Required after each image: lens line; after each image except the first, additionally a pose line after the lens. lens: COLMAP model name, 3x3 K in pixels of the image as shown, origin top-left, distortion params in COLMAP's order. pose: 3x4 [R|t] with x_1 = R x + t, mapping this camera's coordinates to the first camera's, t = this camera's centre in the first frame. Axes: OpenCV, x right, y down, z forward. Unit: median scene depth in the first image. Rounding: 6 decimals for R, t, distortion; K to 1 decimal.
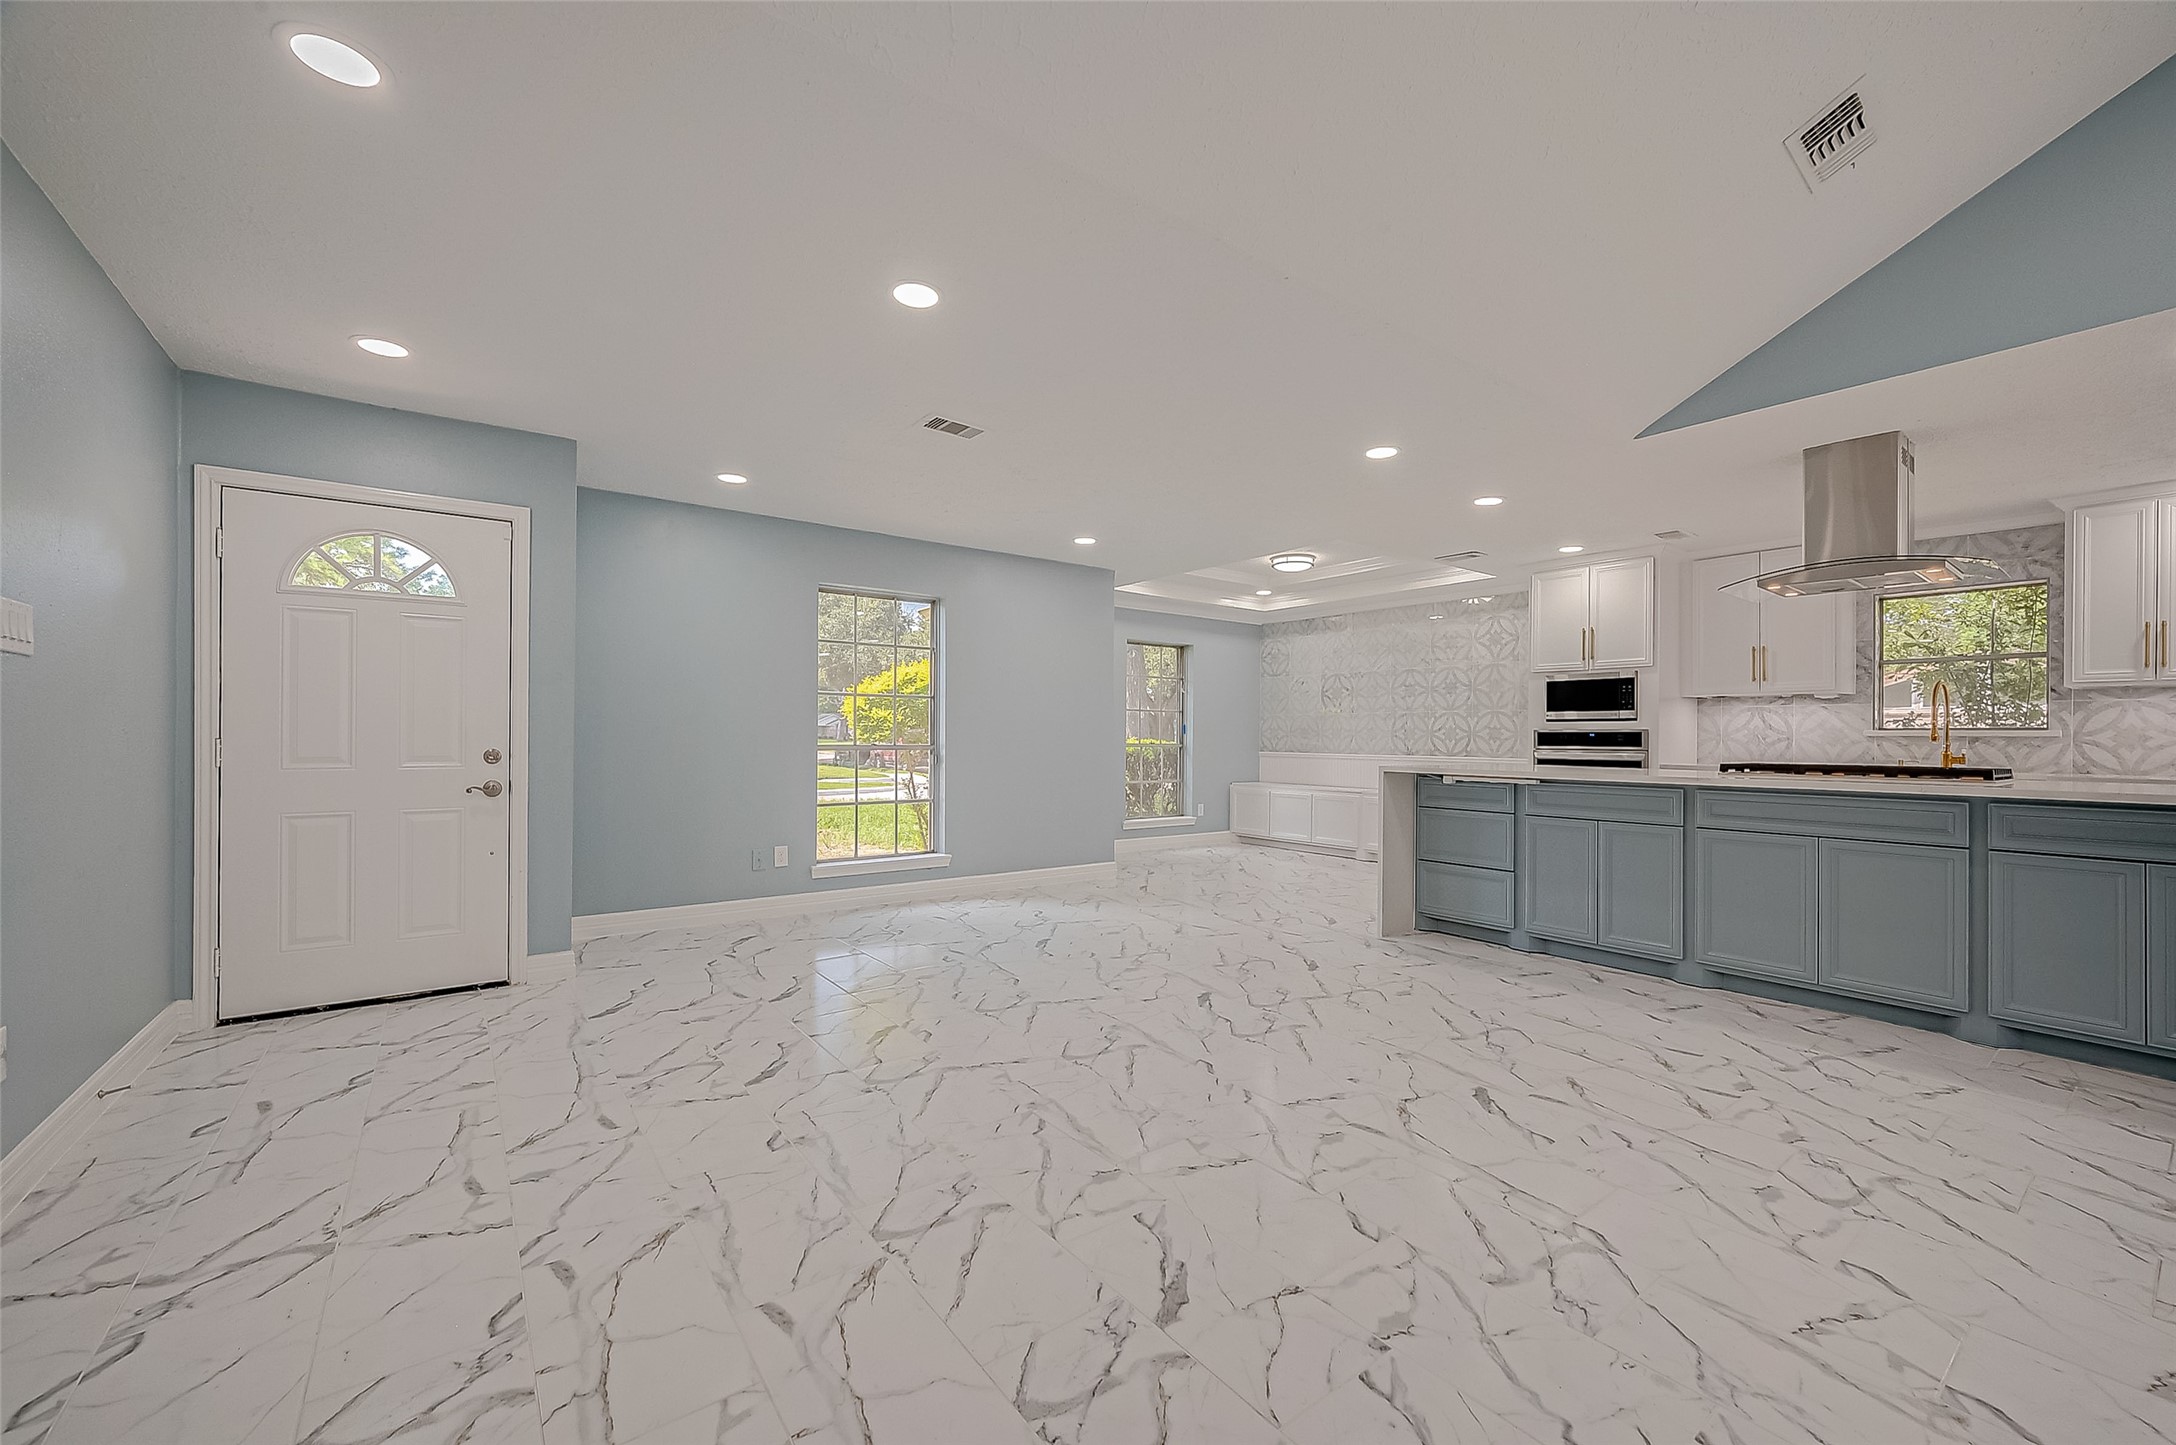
lens RADIAL K [[871.3, 0, 1094.0], [0, 871.3, 729.8], [0, 0, 1]] dist [-0.000474, 0.000004]
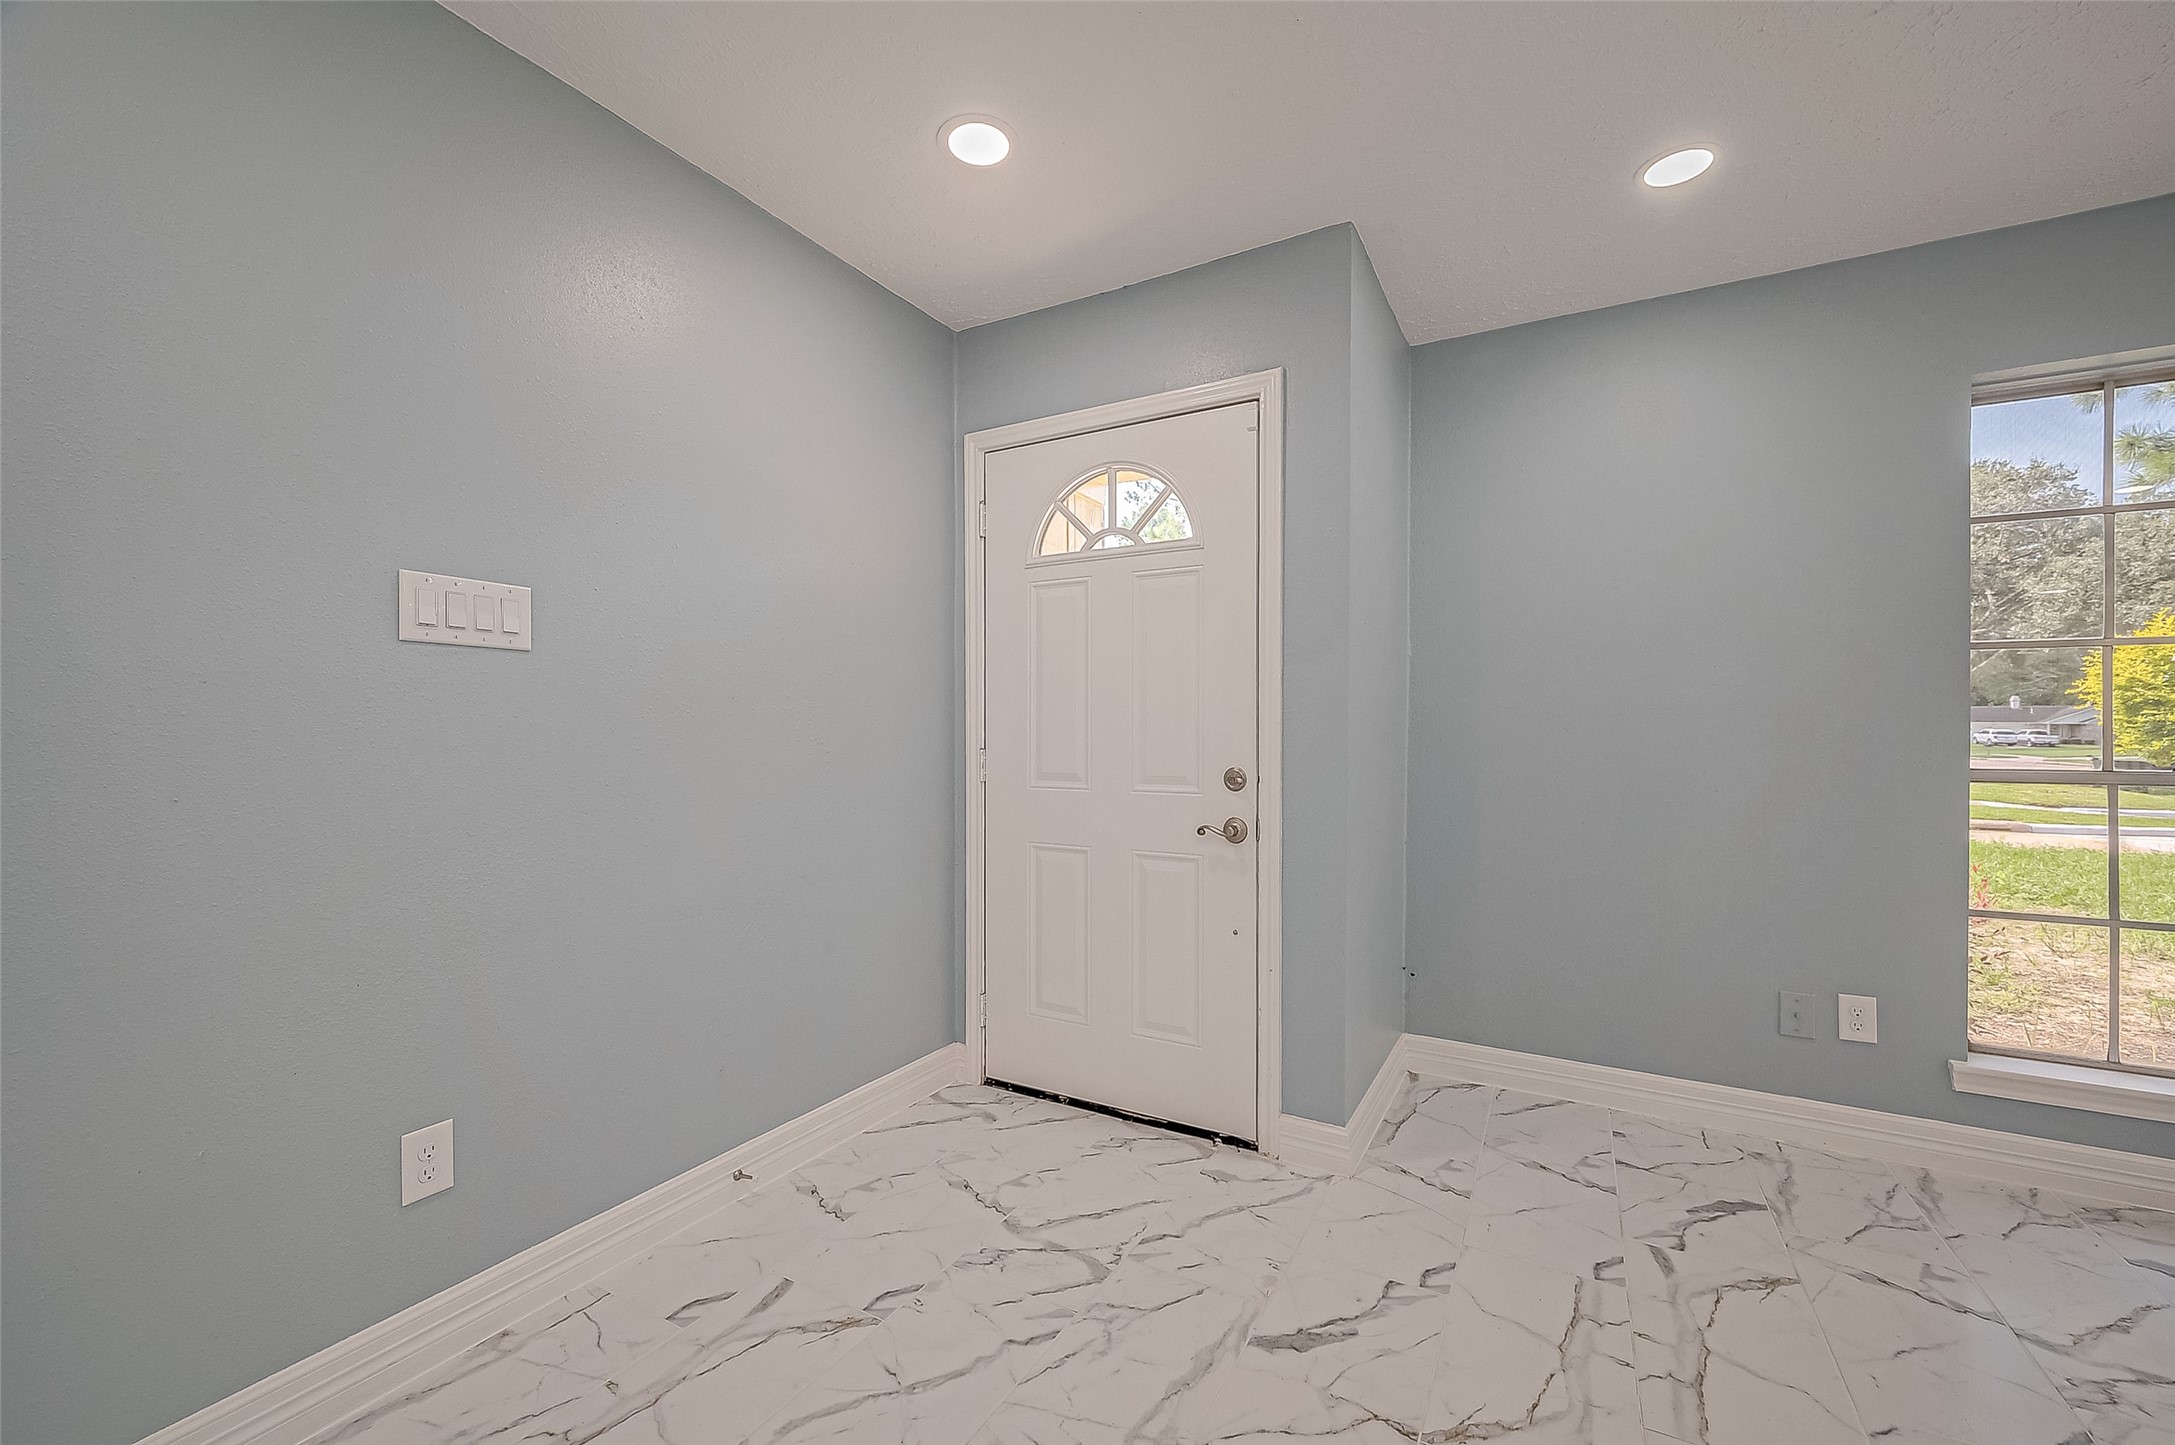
lens RADIAL K [[870.9, 0, 1093.5], [0, 870.9, 729.8], [0, 0, 1]] dist [-0.000474, 0.000004]
pose [[0.404686, -0.003579, -0.914449, -0.162449], [0.006837, 0.999976, -0.000888, -0.005727], [0.914430, -0.005893, 0.404701, 0.681510]]
